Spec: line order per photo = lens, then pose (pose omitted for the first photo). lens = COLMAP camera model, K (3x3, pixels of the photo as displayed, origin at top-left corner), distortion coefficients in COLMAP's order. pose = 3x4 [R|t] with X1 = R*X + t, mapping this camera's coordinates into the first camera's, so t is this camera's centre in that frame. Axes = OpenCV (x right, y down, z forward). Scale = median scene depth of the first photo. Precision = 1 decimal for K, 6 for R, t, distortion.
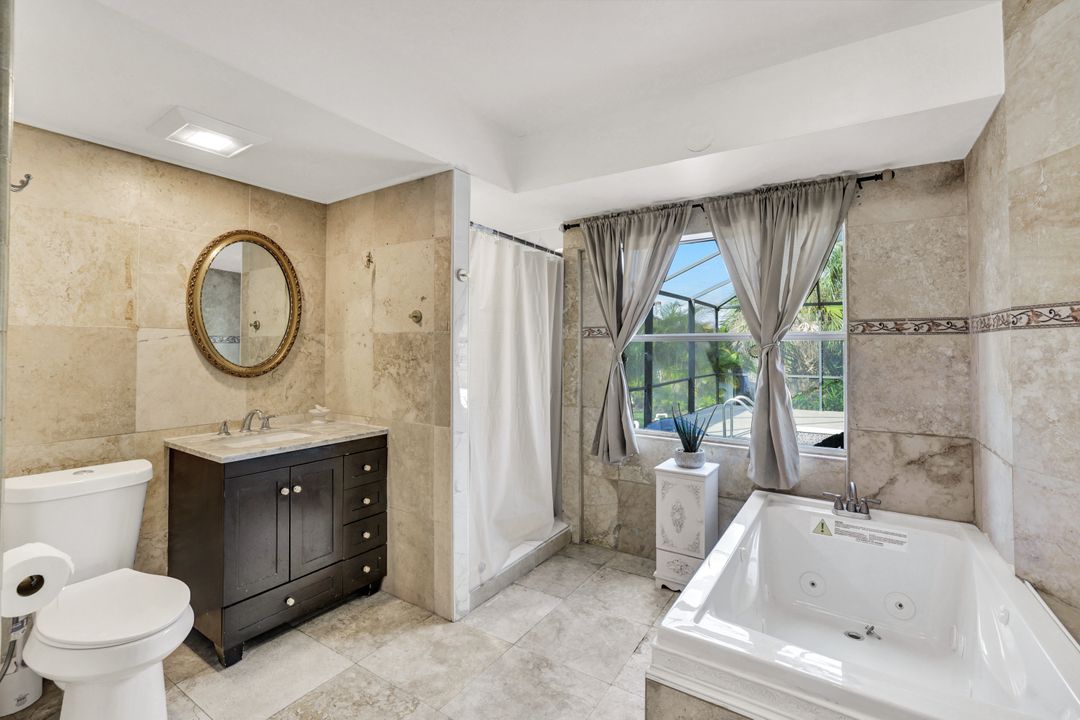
lens RADIAL K [[468.9, 0, 539.2], [0, 468.9, 350.8], [0, 0, 1]] dist [-0.004113, -0.000898]
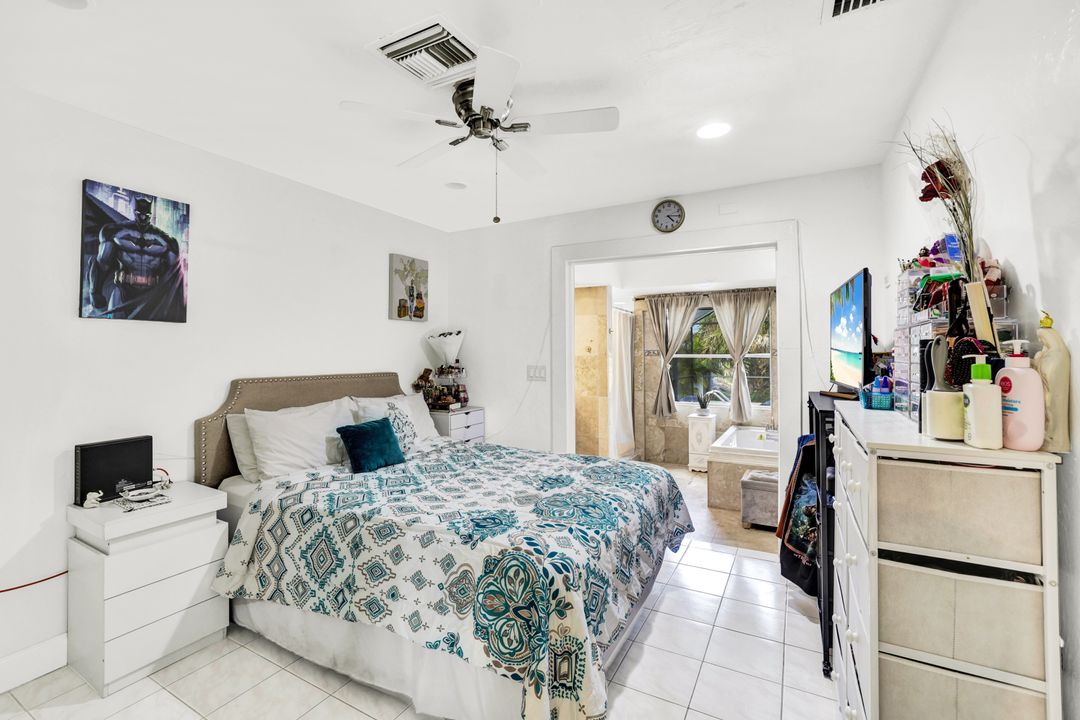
lens RADIAL K [[468.9, 0, 539.6], [0, 468.9, 360.4], [0, 0, 1]] dist [-0.004113, -0.000898]
pose [[0.997423, -0.007339, 0.071367, -0.533319], [0.006677, 0.999932, 0.009514, -0.032953], [-0.071432, -0.009013, 0.997405, -1.007270]]
